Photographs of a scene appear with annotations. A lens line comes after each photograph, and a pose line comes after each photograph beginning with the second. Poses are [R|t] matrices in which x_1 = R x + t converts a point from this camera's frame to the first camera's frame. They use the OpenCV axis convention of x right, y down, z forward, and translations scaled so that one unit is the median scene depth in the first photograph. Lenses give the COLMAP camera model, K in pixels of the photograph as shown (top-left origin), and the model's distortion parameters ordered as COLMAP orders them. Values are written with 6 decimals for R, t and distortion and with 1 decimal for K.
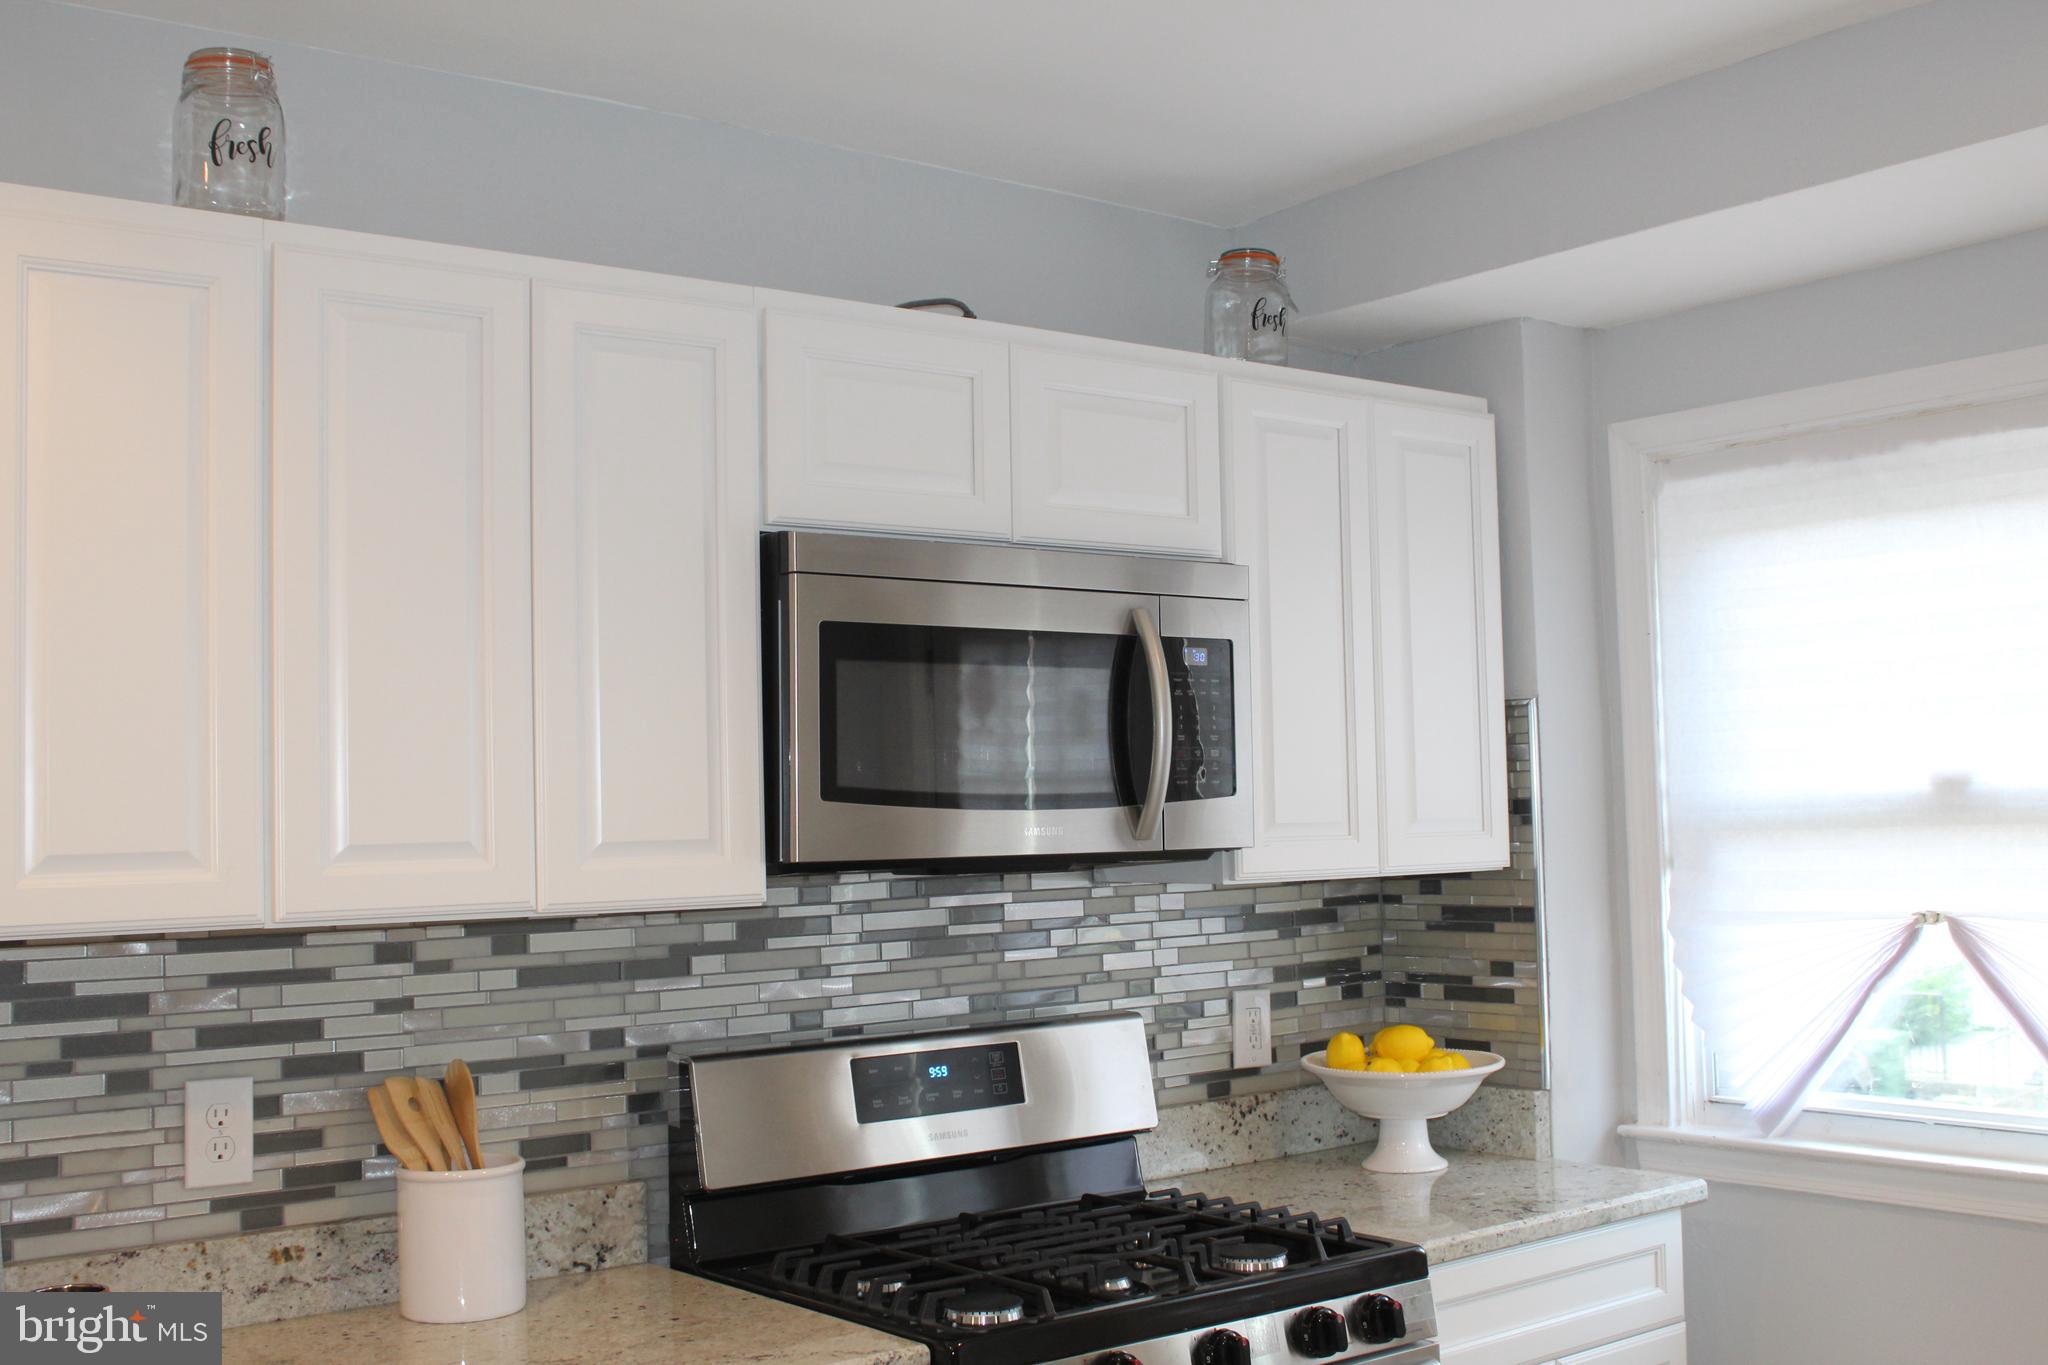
lens RADIAL K [[2229.3, 0, 1028.3], [0, 2229.3, 668.7], [0, 0, 1]] dist [-0.065970, 0.000000]
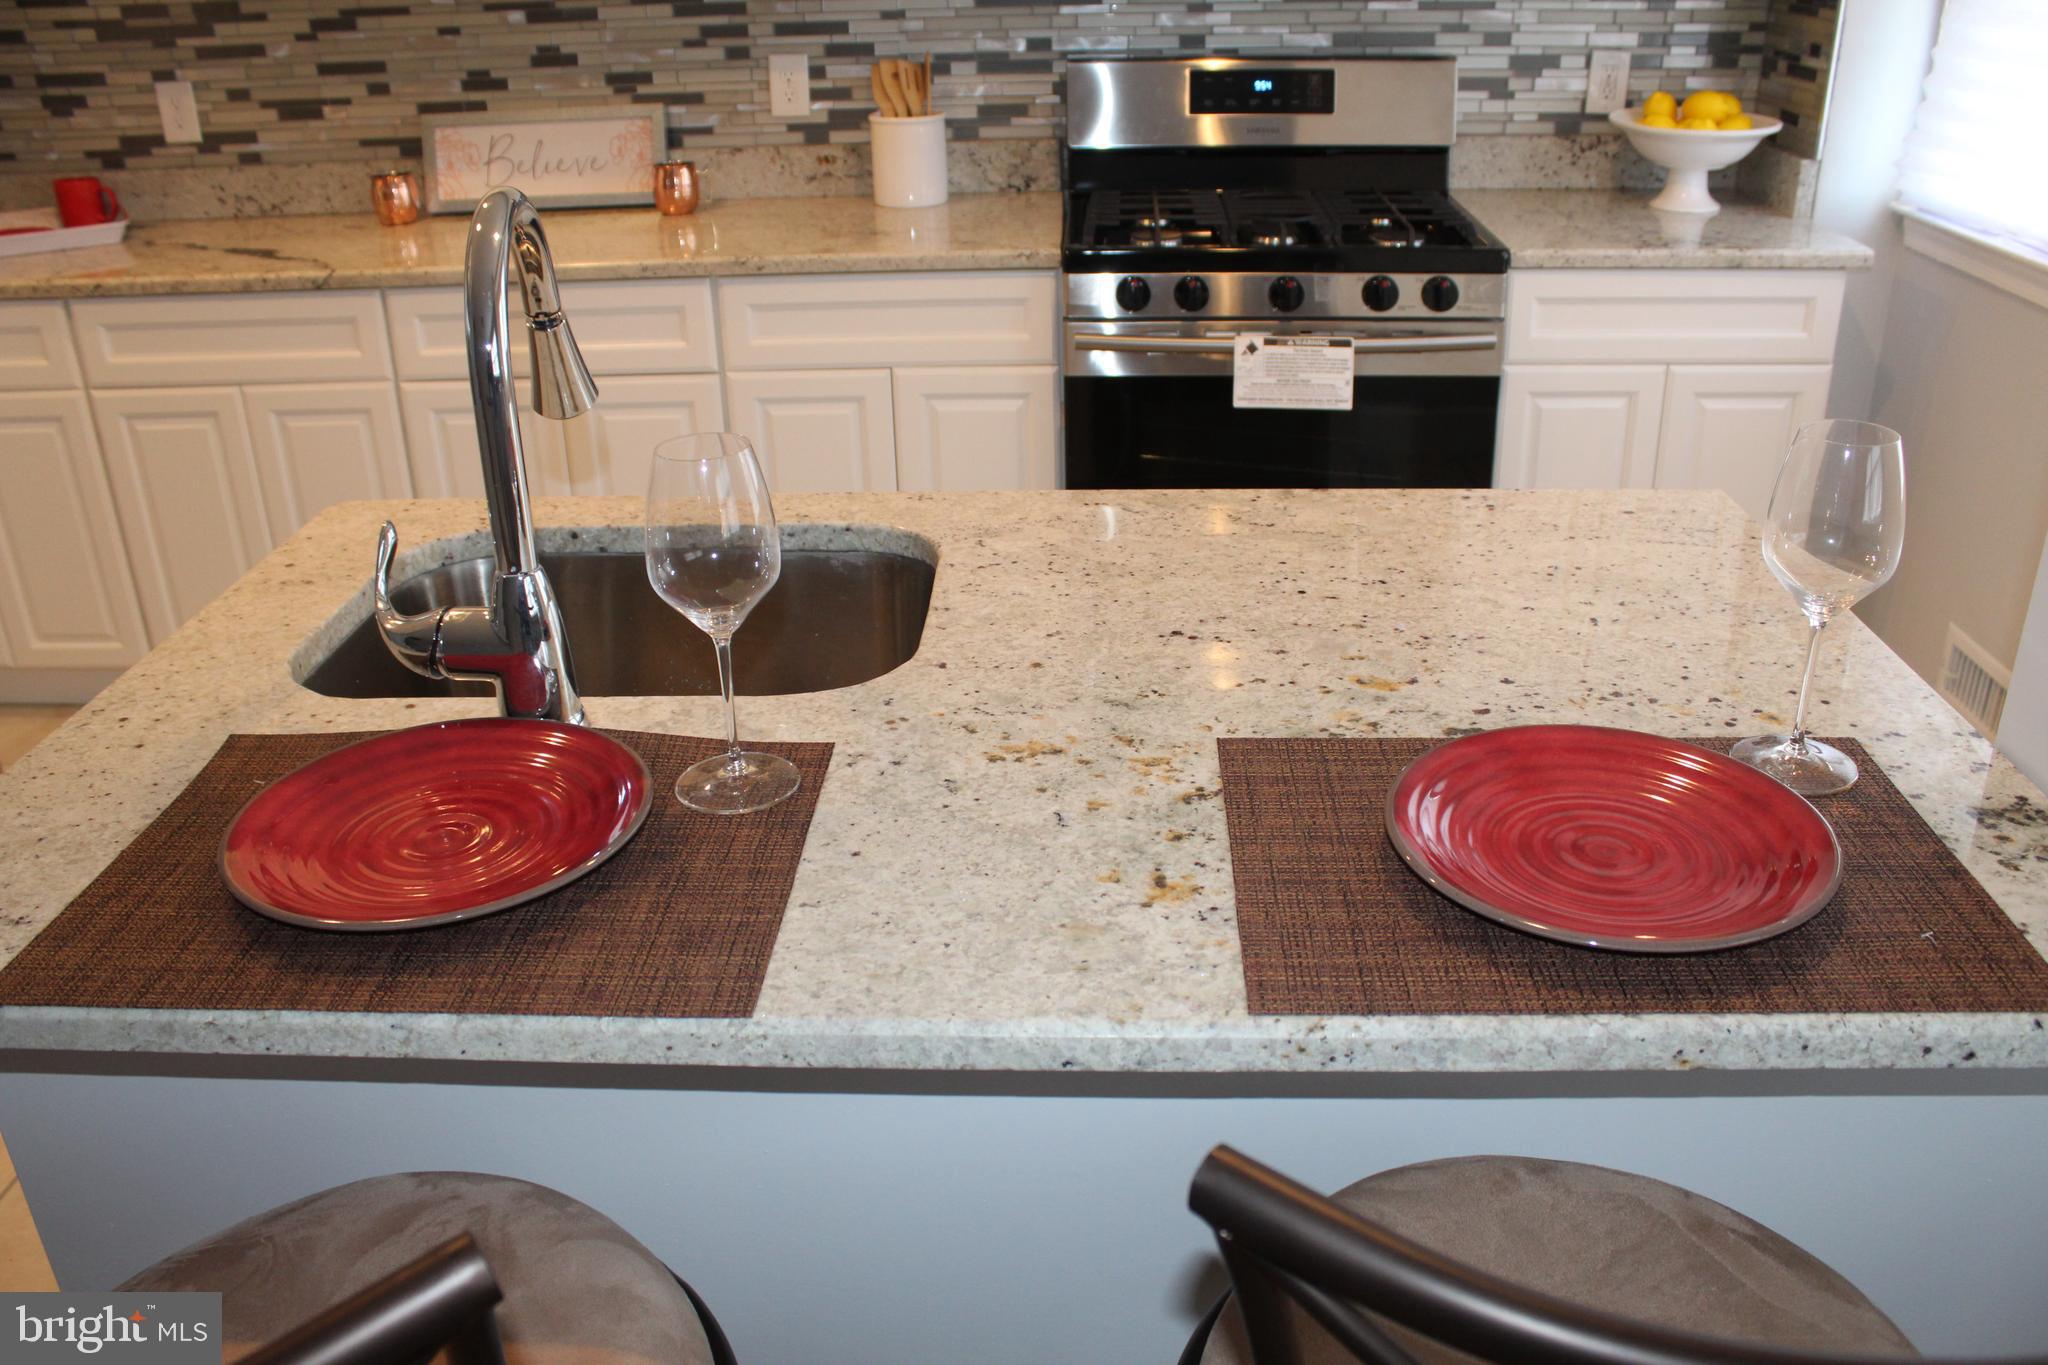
lens RADIAL K [[1715.1, 0, 1039.3], [0, 1715.1, 674.9], [0, 0, 1]] dist [-0.165919, 0.148398]
pose [[0.766948, 0.281940, -0.576456, 0.601608], [0.040761, 0.875095, 0.482232, -0.011776], [0.640414, -0.393343, 0.659660, 0.062628]]
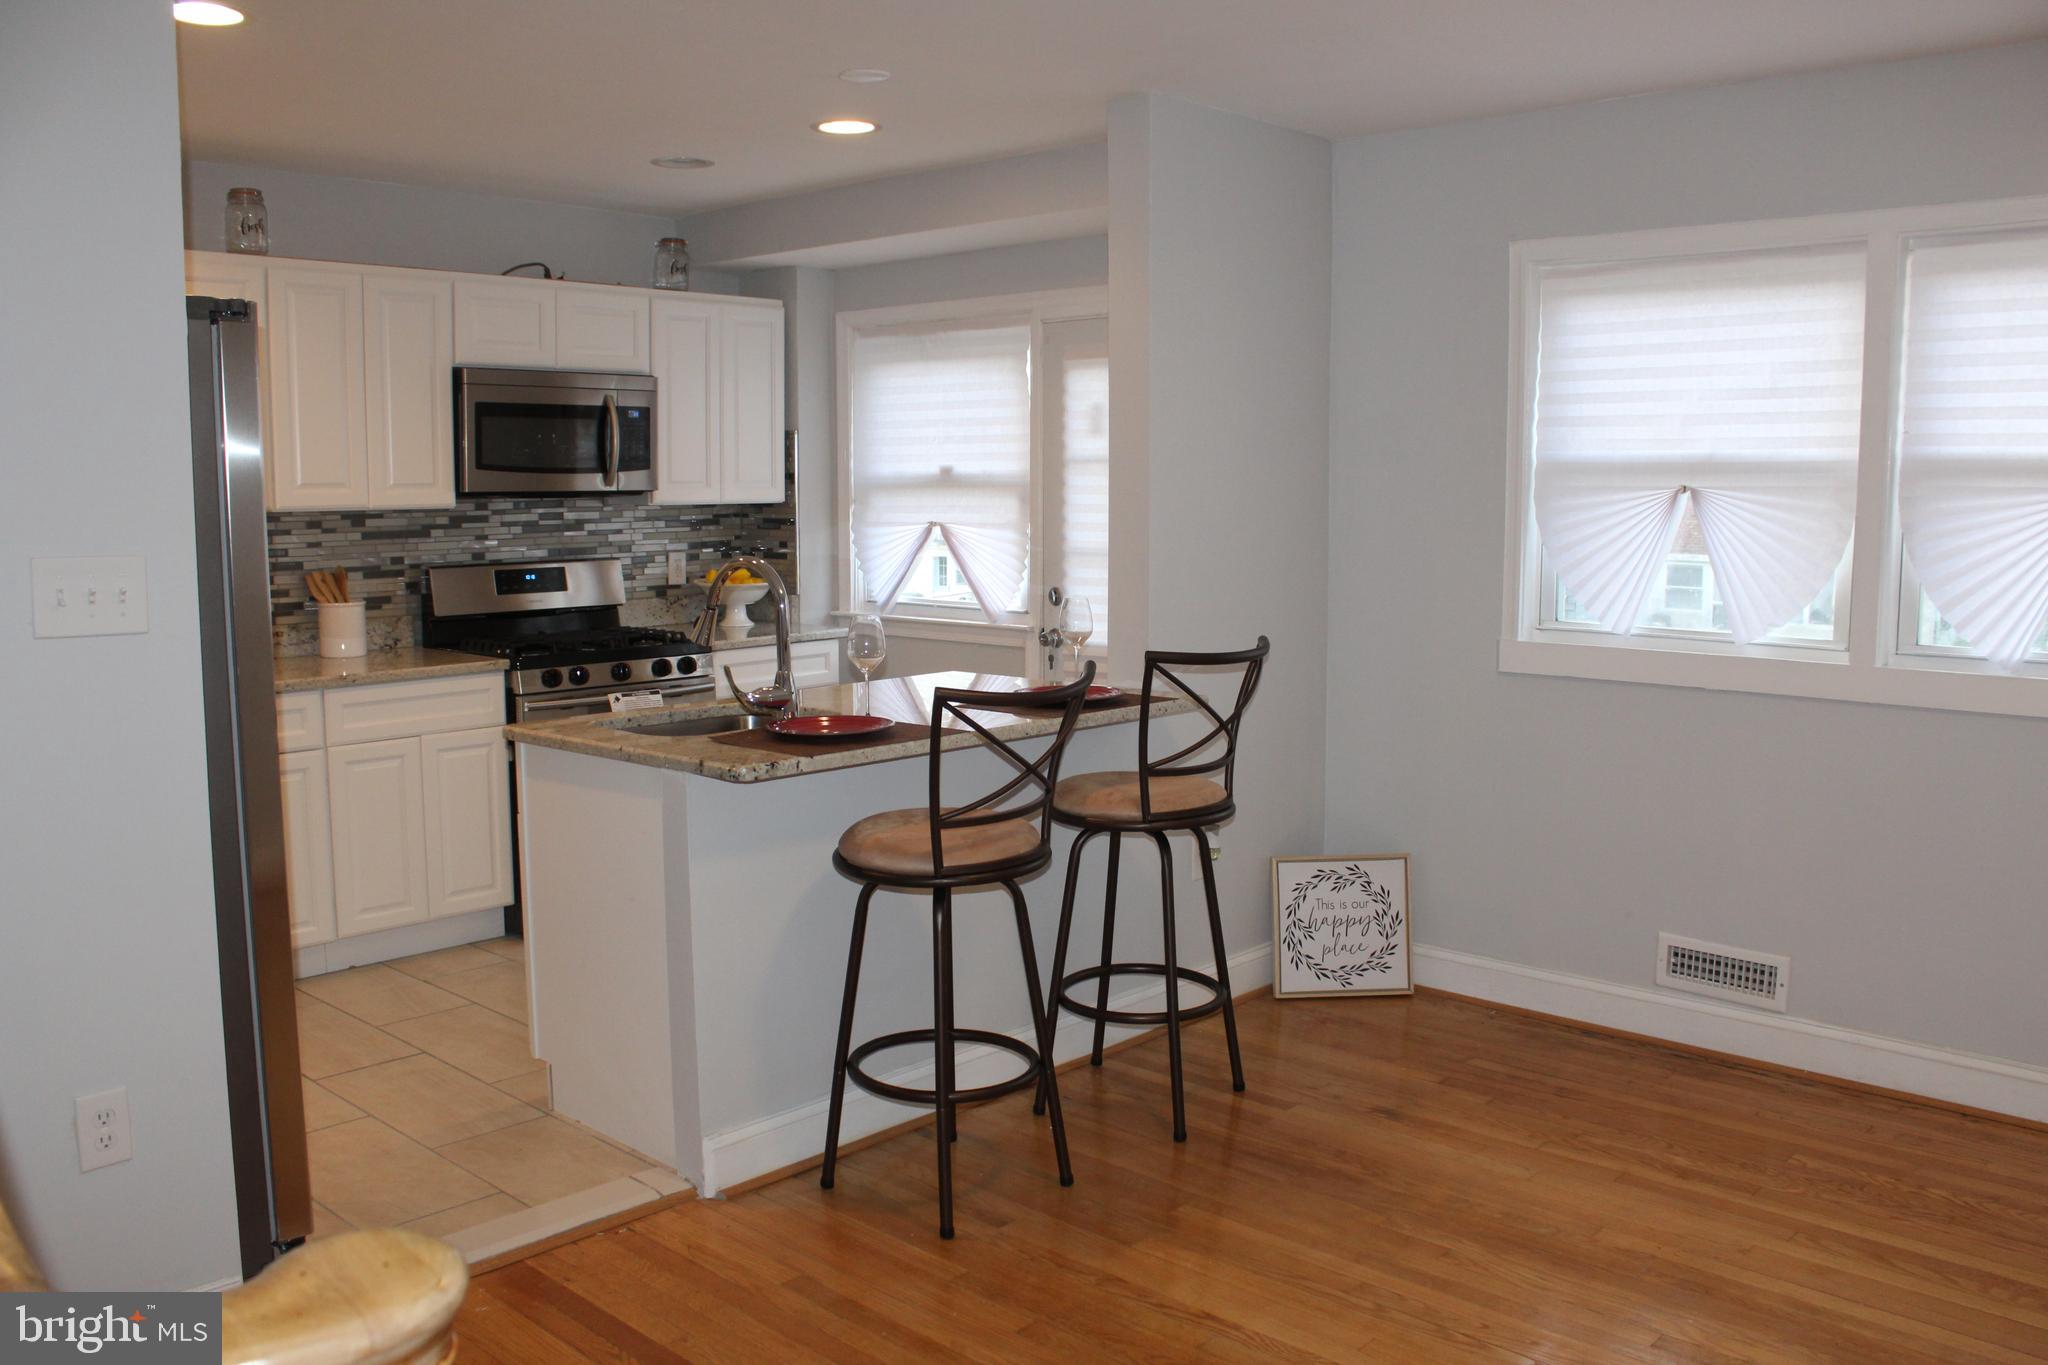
lens RADIAL K [[1715.1, 0, 1016.3], [0, 1715.1, 666.9], [0, 0, 1]] dist [-0.165919, 0.148398]
pose [[0.988525, 0.007608, 0.150864, 0.227984], [-0.033642, 0.984736, 0.170773, -0.069368], [-0.147262, -0.173889, 0.973692, -1.028820]]
